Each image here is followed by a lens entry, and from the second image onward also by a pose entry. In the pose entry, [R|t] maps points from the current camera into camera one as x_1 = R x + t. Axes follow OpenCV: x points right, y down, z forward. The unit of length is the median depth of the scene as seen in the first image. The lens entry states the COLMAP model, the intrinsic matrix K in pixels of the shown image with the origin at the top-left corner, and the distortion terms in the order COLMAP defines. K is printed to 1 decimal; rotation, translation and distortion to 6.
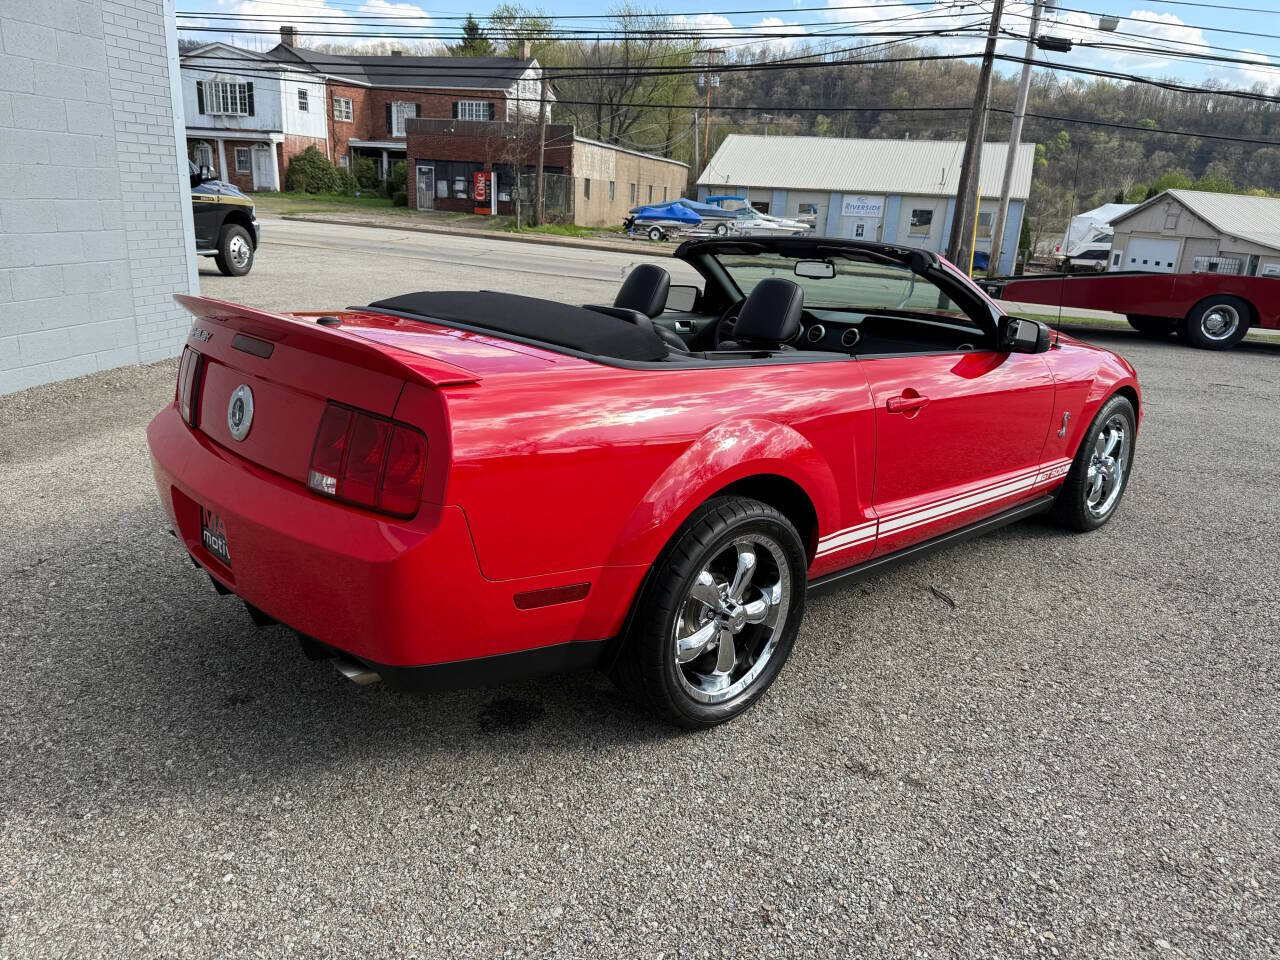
lens RADIAL K [[894.3, 0, 633.1], [0, 894.3, 475.8], [0, 0, 1]] dist [0.009017, -0.019494]
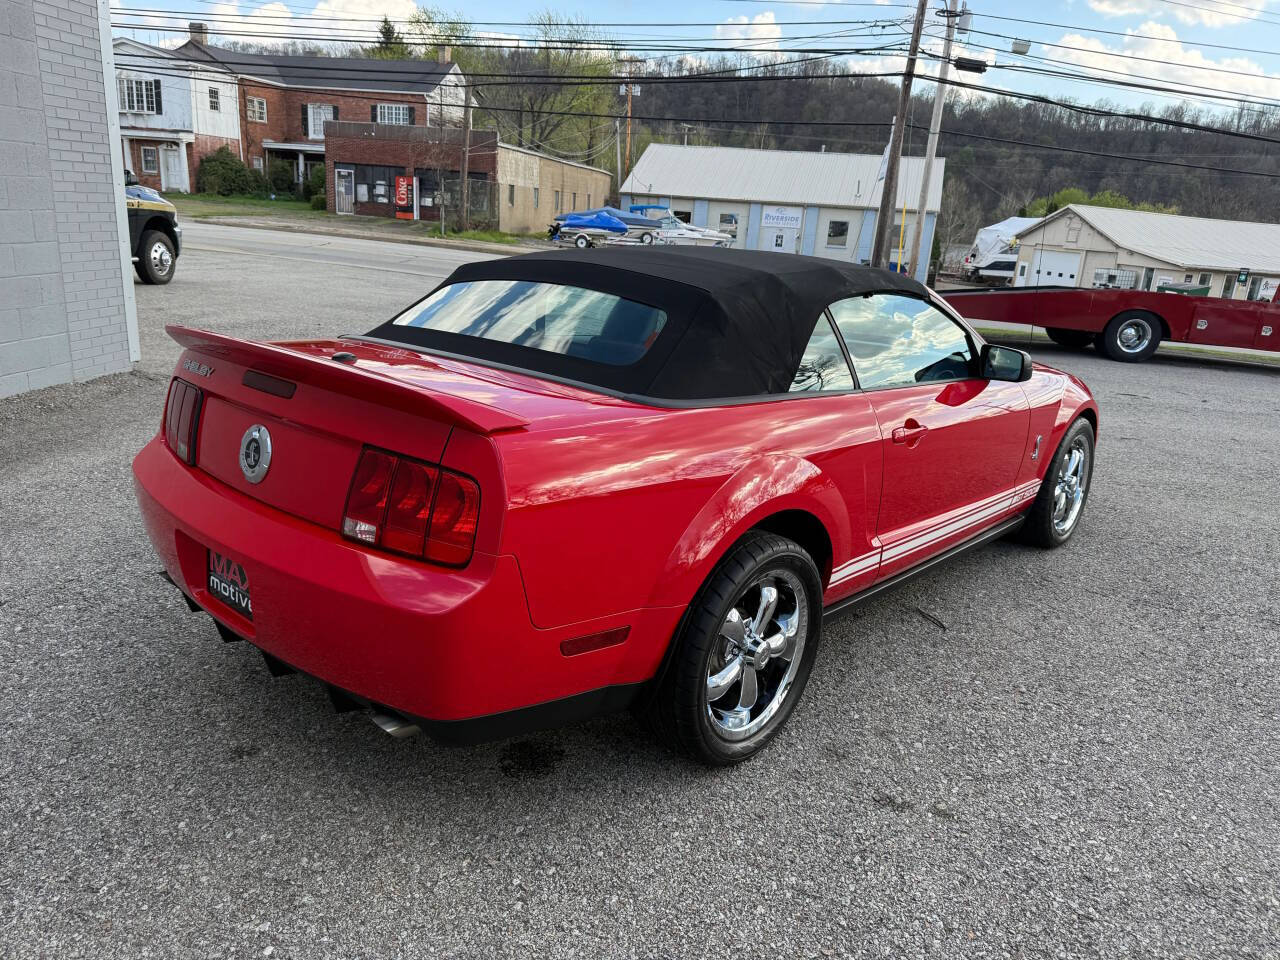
lens RADIAL K [[894.3, 0, 633.1], [0, 894.3, 475.8], [0, 0, 1]] dist [0.009017, -0.019494]
pose [[0.996536, -0.009874, 0.082573, -0.097566], [0.010512, 0.999918, -0.007297, -0.030968], [-0.082495, 0.008139, 0.996558, 0.011750]]
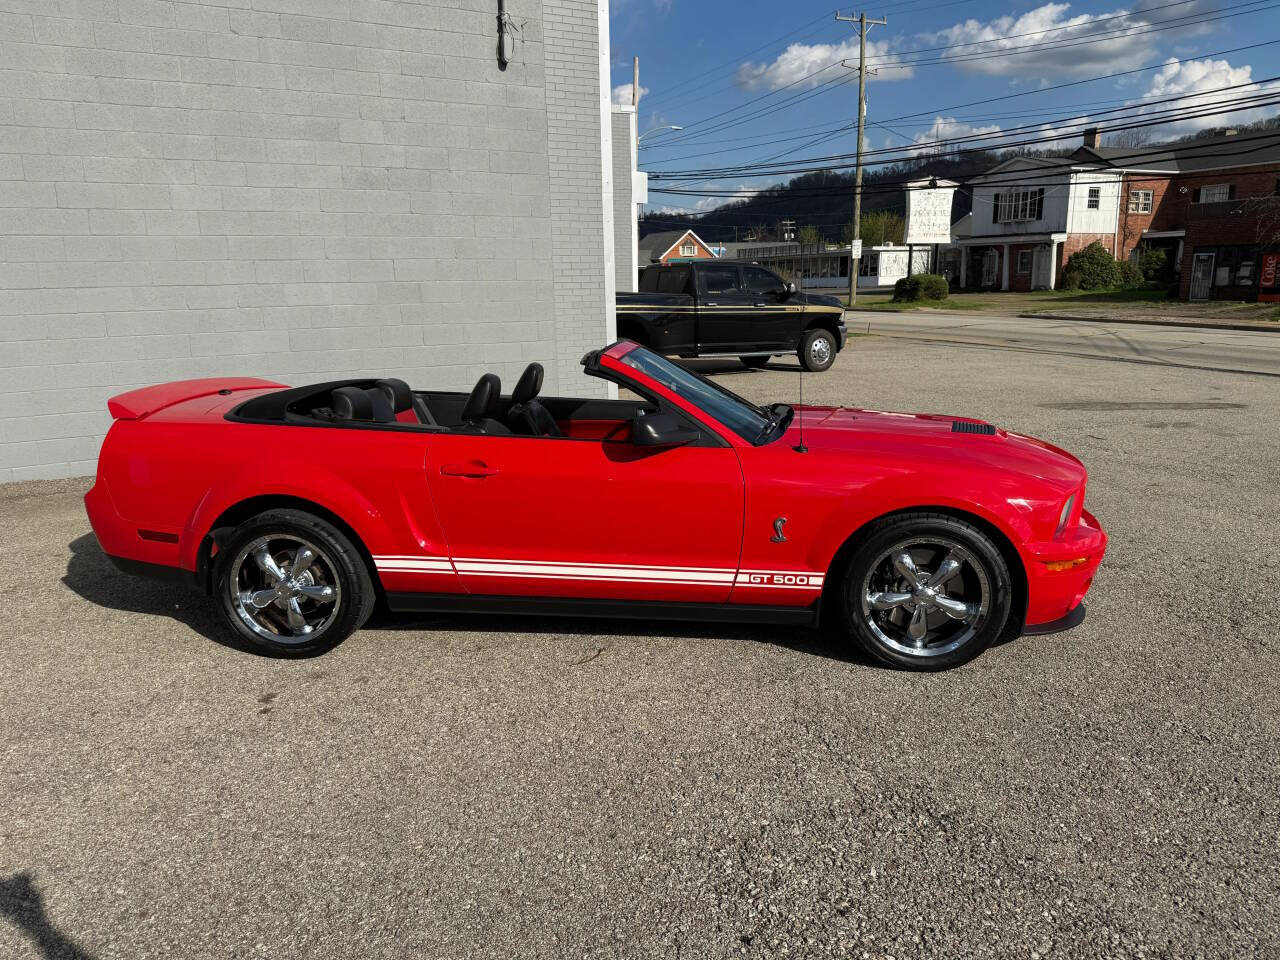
lens RADIAL K [[881.5, 0, 640.0], [0, 881.5, 480.0], [0, 0, 1]] dist [0.002197, -0.023278]
pose [[0.694391, 0.089625, -0.713995, 1.470530], [-0.158213, 0.986950, -0.029981, -0.074016], [0.701990, 0.133782, 0.699509, 0.306709]]
